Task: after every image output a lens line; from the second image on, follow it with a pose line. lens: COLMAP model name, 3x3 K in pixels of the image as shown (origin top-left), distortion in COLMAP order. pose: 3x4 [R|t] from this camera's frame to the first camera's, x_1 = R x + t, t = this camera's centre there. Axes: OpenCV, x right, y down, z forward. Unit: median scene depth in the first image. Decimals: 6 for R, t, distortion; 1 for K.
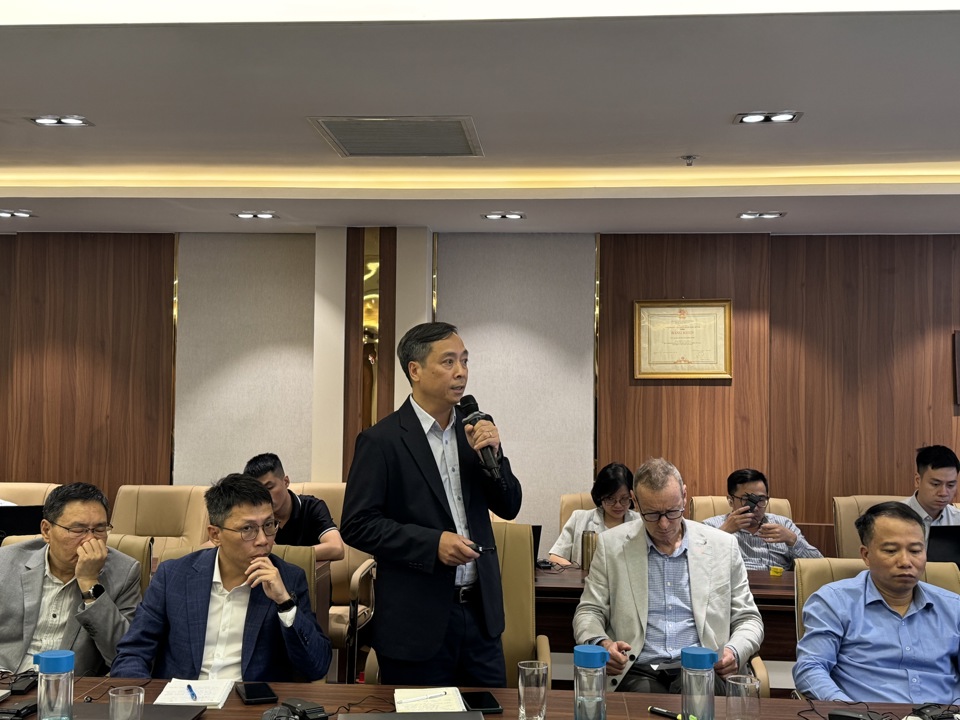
lens RADIAL K [[1126.9, 0, 480.0], [0, 1126.9, 360.0], [0, 0, 1]] dist [0.109050, 0.000631]
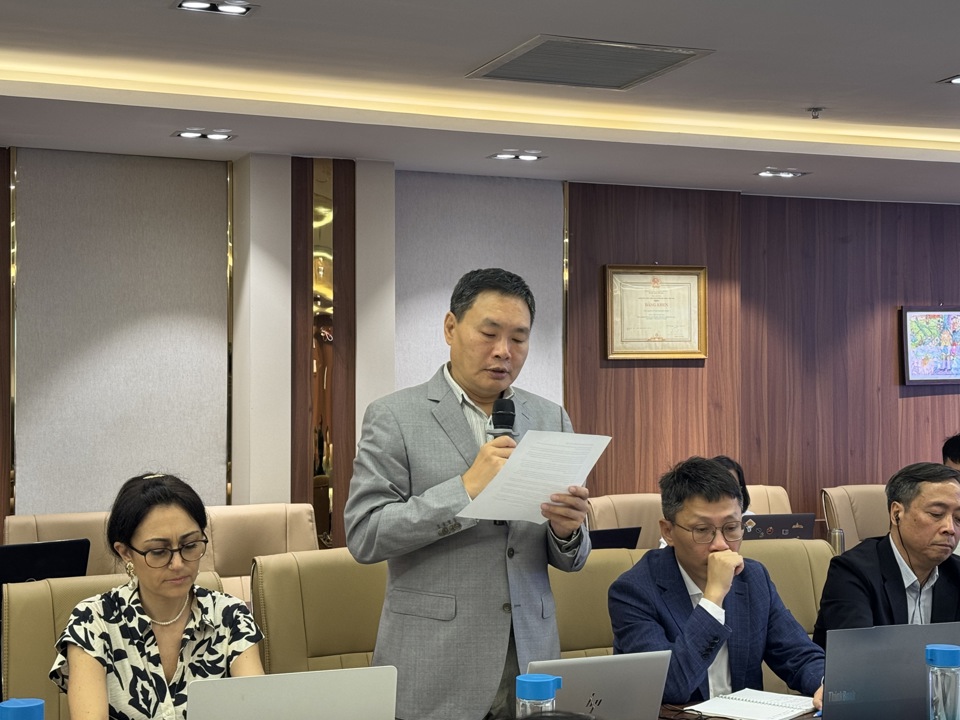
lens RADIAL K [[1549.4, 0, 480.0], [0, 1549.4, 360.0], [0, 0, 1]] dist [0.070443, 0.049715]
pose [[0.883435, -0.003355, 0.468542, -0.480802], [-0.006328, 0.999798, 0.019092, -0.004152], [-0.468512, -0.019831, 0.883235, 0.037769]]
